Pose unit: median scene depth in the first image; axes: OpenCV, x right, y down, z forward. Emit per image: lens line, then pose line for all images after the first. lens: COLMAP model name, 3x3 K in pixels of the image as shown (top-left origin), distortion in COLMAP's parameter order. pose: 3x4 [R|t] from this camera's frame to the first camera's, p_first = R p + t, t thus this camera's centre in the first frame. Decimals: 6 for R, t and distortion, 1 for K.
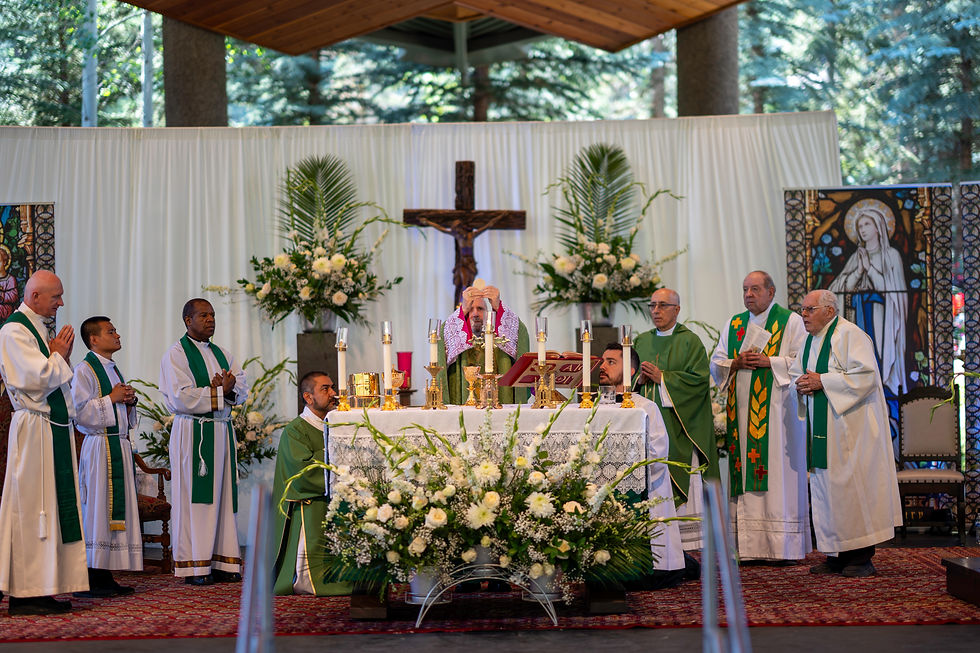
lens RADIAL K [[2484.1, 0, 477.2], [0, 2484.1, 330.6], [0, 0, 1]] dist [0.047951, 1.727421]
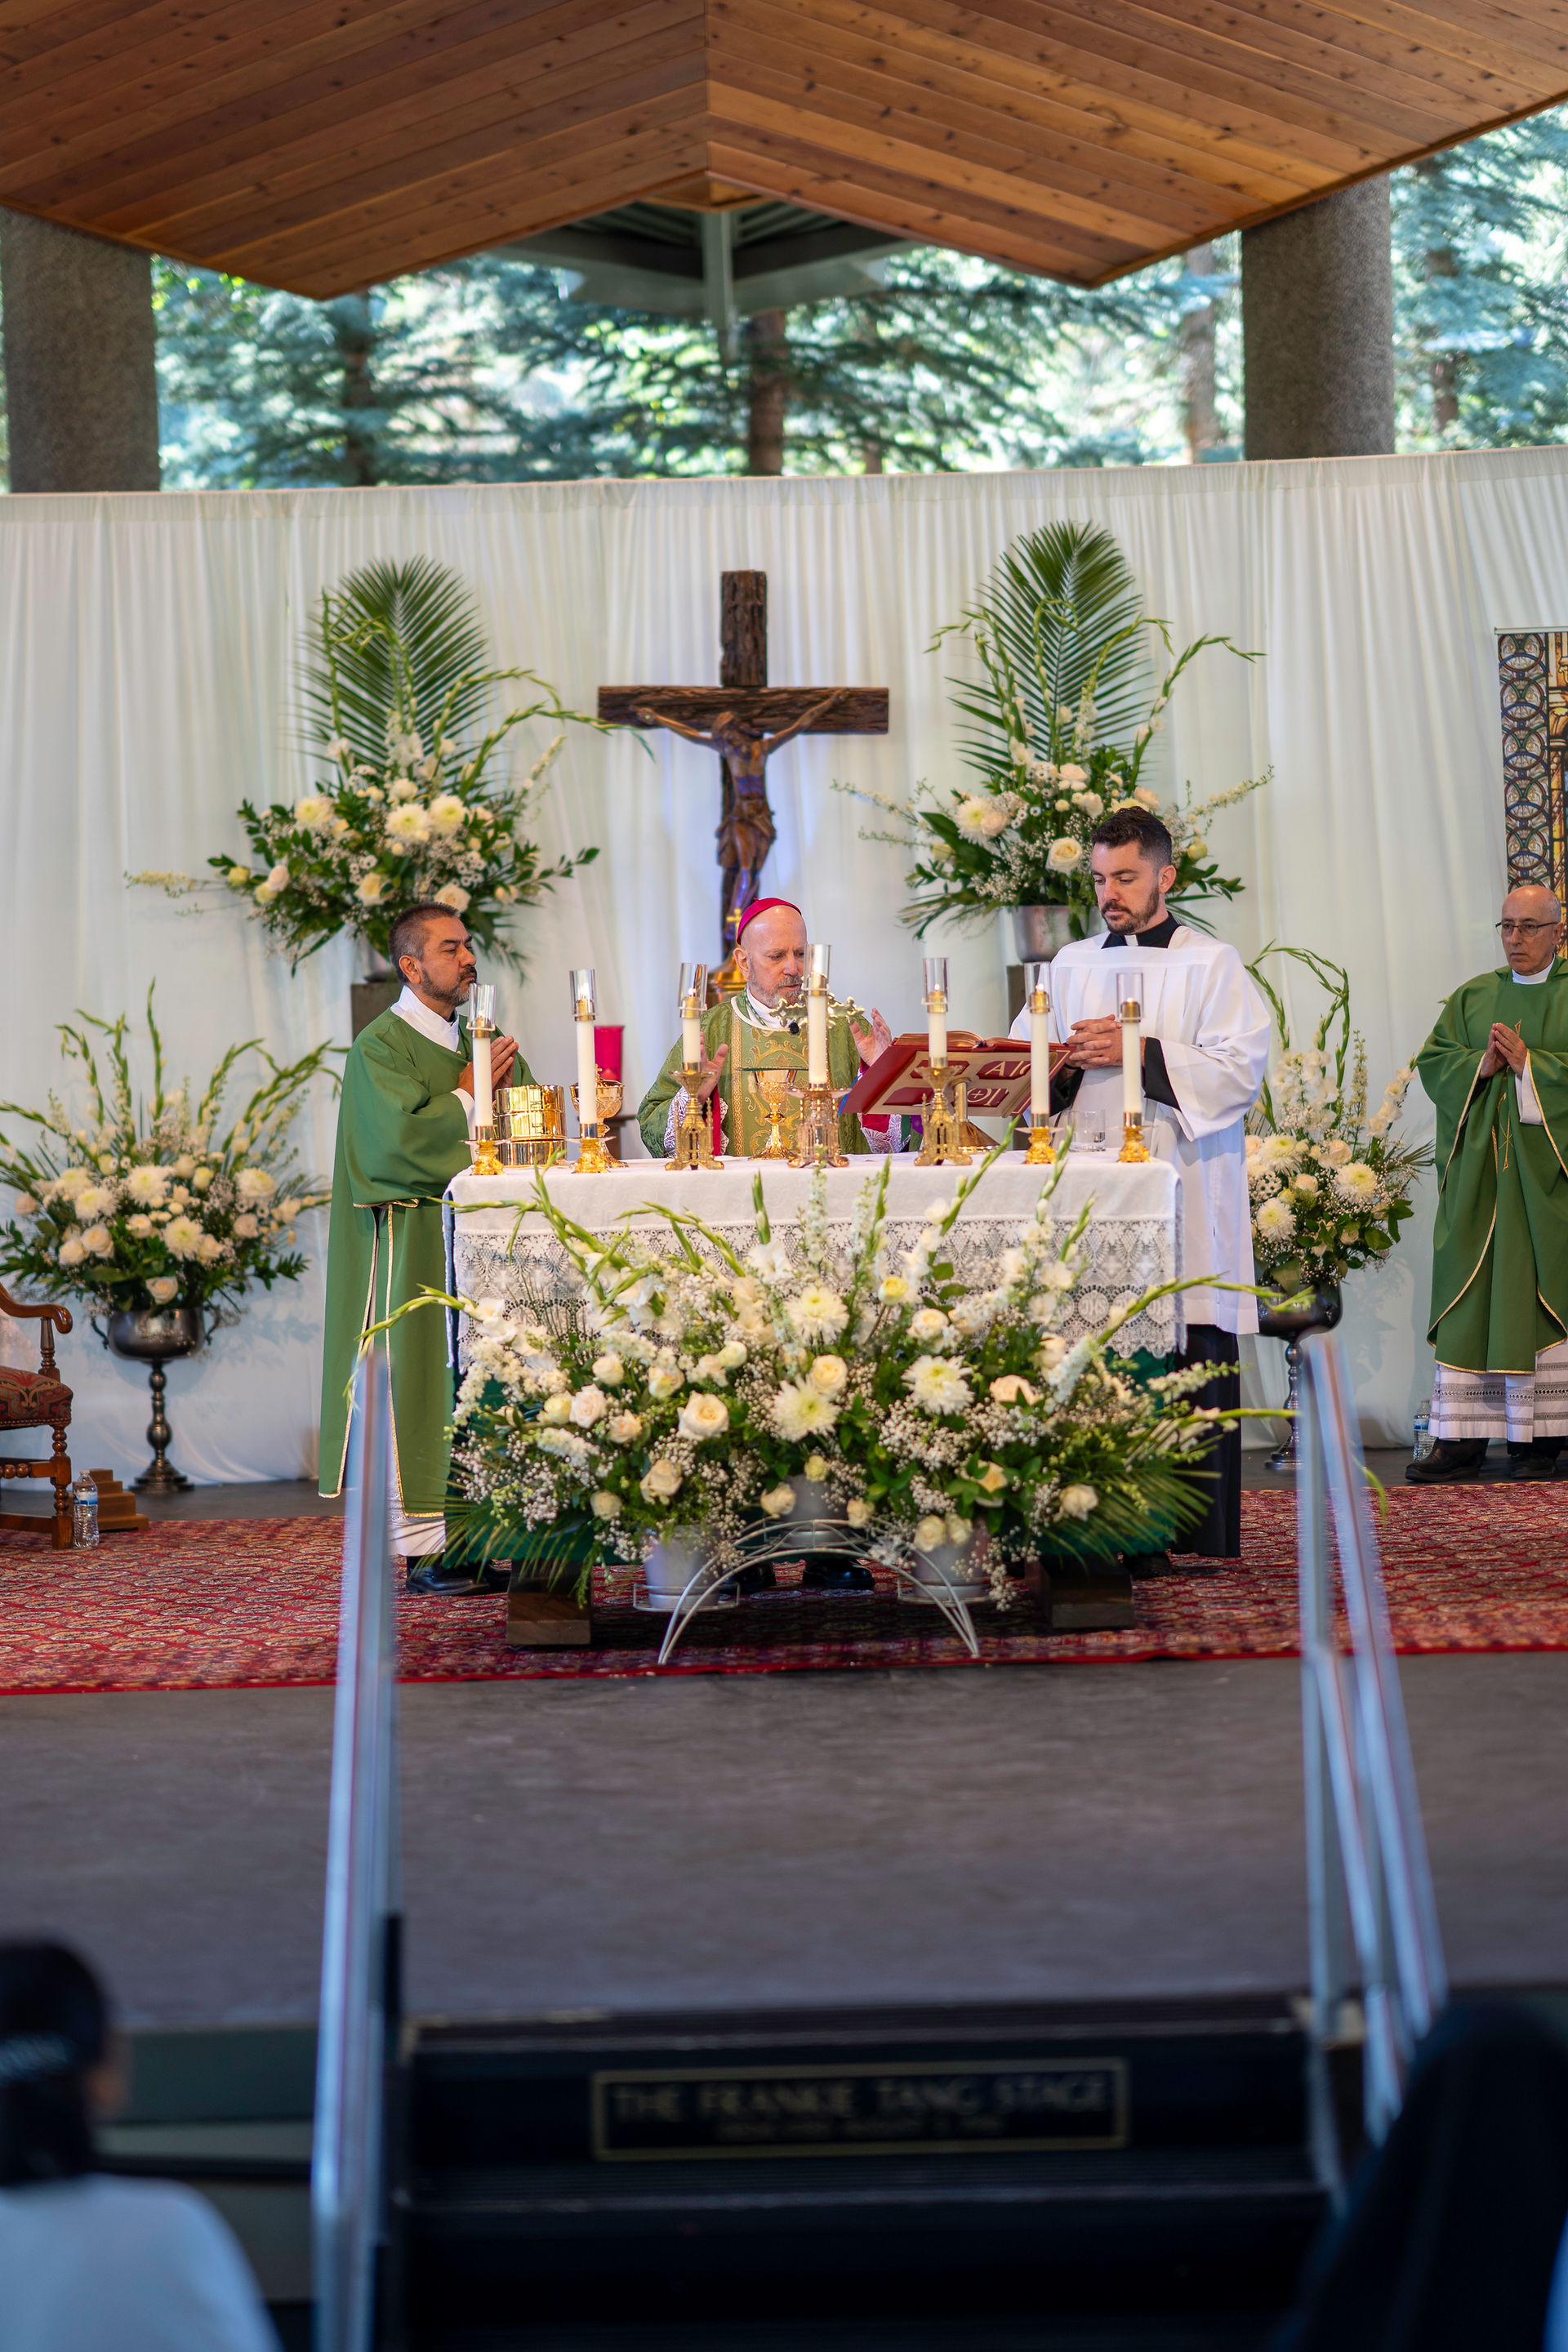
lens RADIAL K [[6404.6, 0, 784.0], [0, 6404.6, 1176.0], [0, 0, 1]] dist [0.065682, 0.683952]
pose [[0.999938, -0.008389, 0.007378, -0.007008], [0.008096, 0.999210, 0.038905, -0.007992], [-0.007698, -0.038843, 0.999216, -0.094688]]
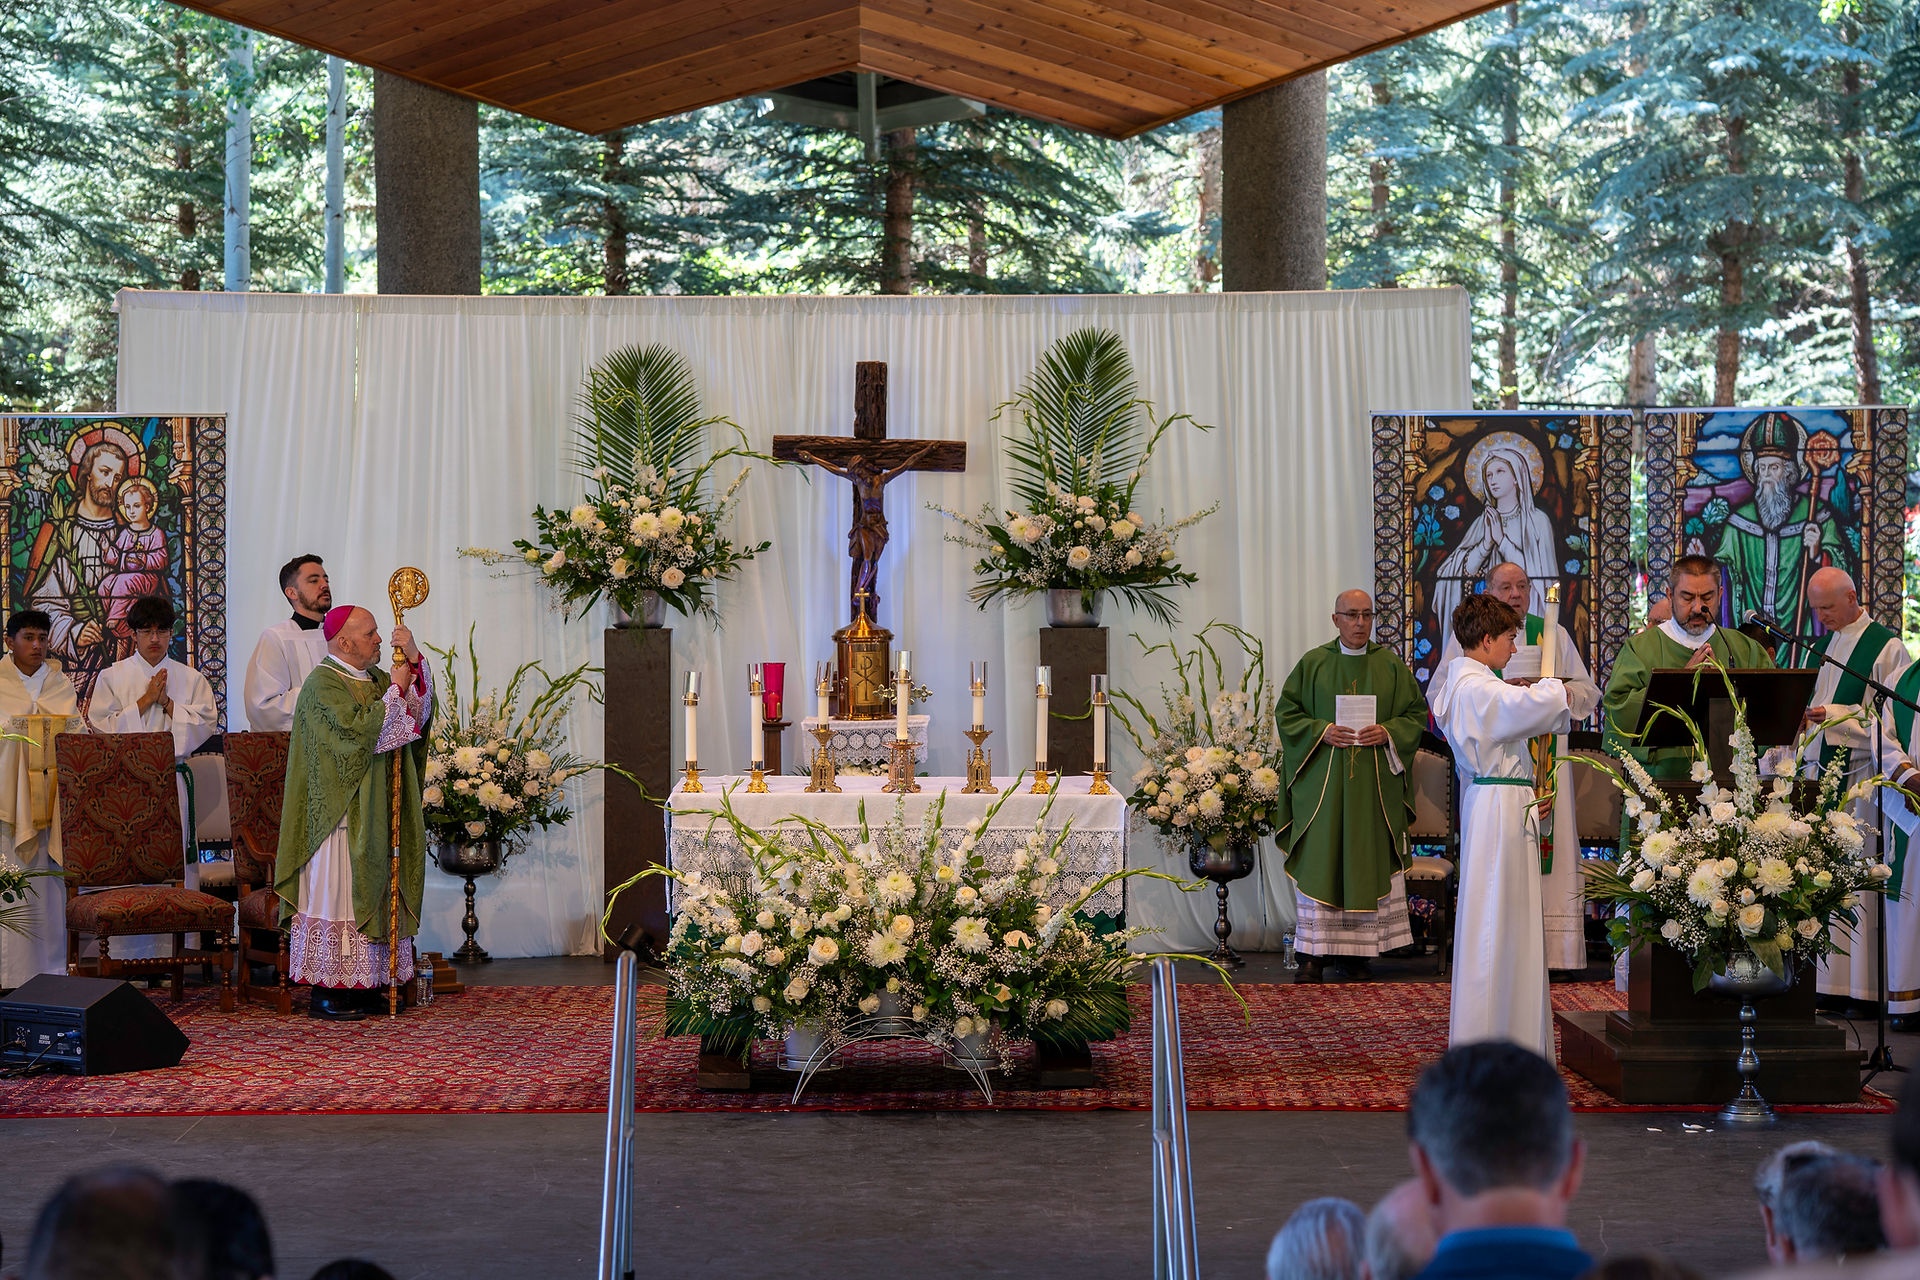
lens RADIAL K [[5007.6, 0, 901.7], [0, 5007.6, 641.5], [0, 0, 1]] dist [0.109978, 0.111173]
pose [[0.999842, 0.017396, 0.003561, -0.000586], [-0.017520, 0.999107, 0.038457, -0.046846], [-0.002889, -0.038514, 0.999254, -0.292098]]
